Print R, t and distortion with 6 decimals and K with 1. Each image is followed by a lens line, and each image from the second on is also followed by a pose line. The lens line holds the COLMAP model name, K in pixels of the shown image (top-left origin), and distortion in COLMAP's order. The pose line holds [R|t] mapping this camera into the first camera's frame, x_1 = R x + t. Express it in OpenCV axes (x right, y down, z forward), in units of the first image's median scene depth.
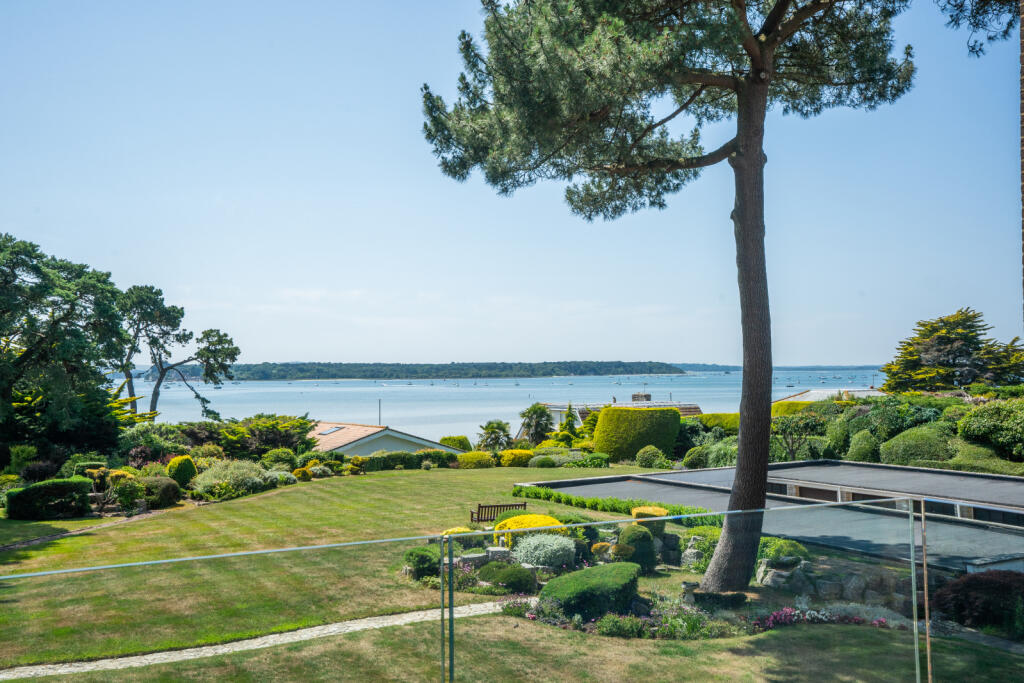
lens RADIAL K [[1012.3, 0, 476.2], [0, 1012.3, 343.1], [0, 0, 1]] dist [0.058011, 0.010109]
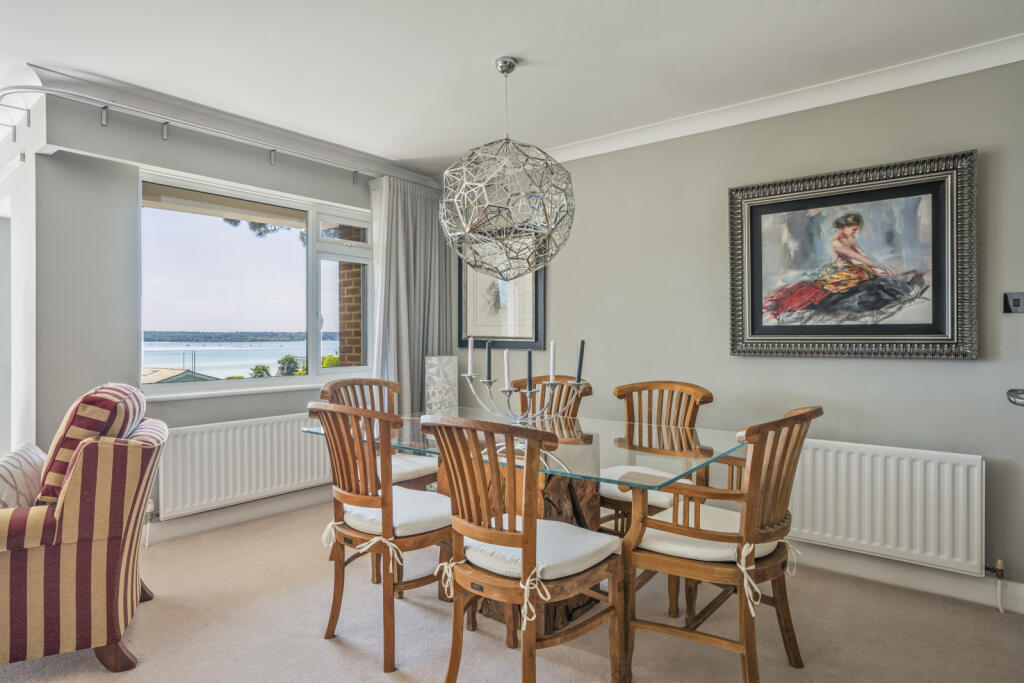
lens RADIAL K [[603.3, 0, 493.7], [0, 603.3, 338.4], [0, 0, 1]] dist [-0.001383, -0.000187]
pose [[0.928809, 0.009177, 0.370446, 0.014350], [-0.019426, 0.999524, 0.023946, 0.002829], [-0.370050, -0.029437, 0.928545, -0.138760]]
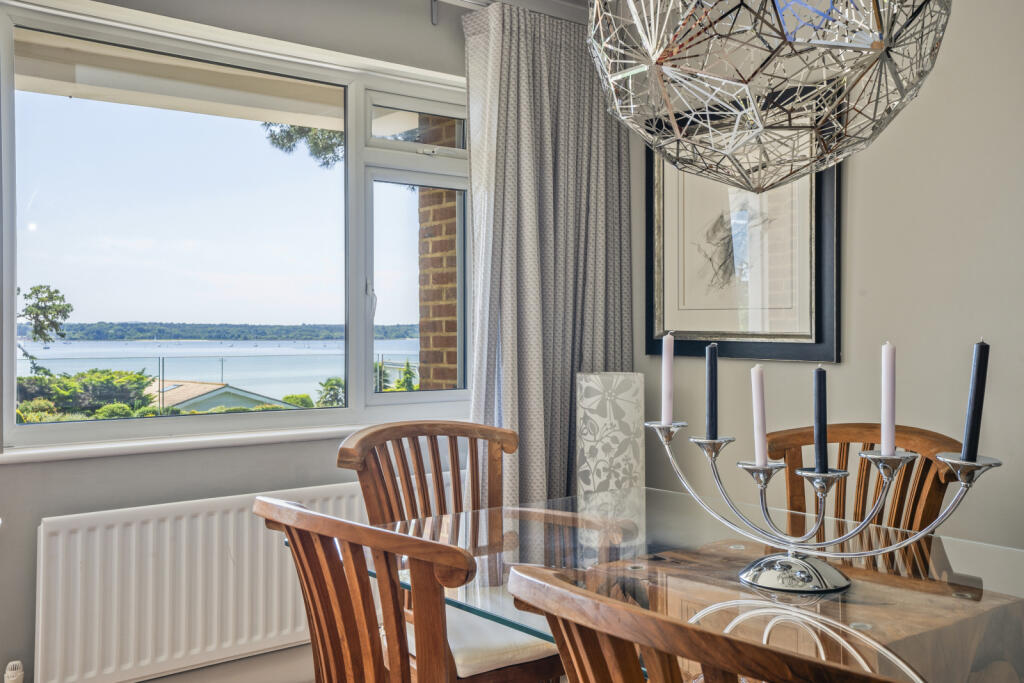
lens RADIAL K [[1013.5, 0, 496.4], [0, 1013.5, 328.3], [0, 0, 1]] dist [0.052718, 0.011489]
pose [[0.986444, 0.009122, 0.163844, 0.025022], [-0.012815, 0.999687, 0.021498, 0.003343], [-0.163597, -0.023306, 0.986252, -0.110964]]
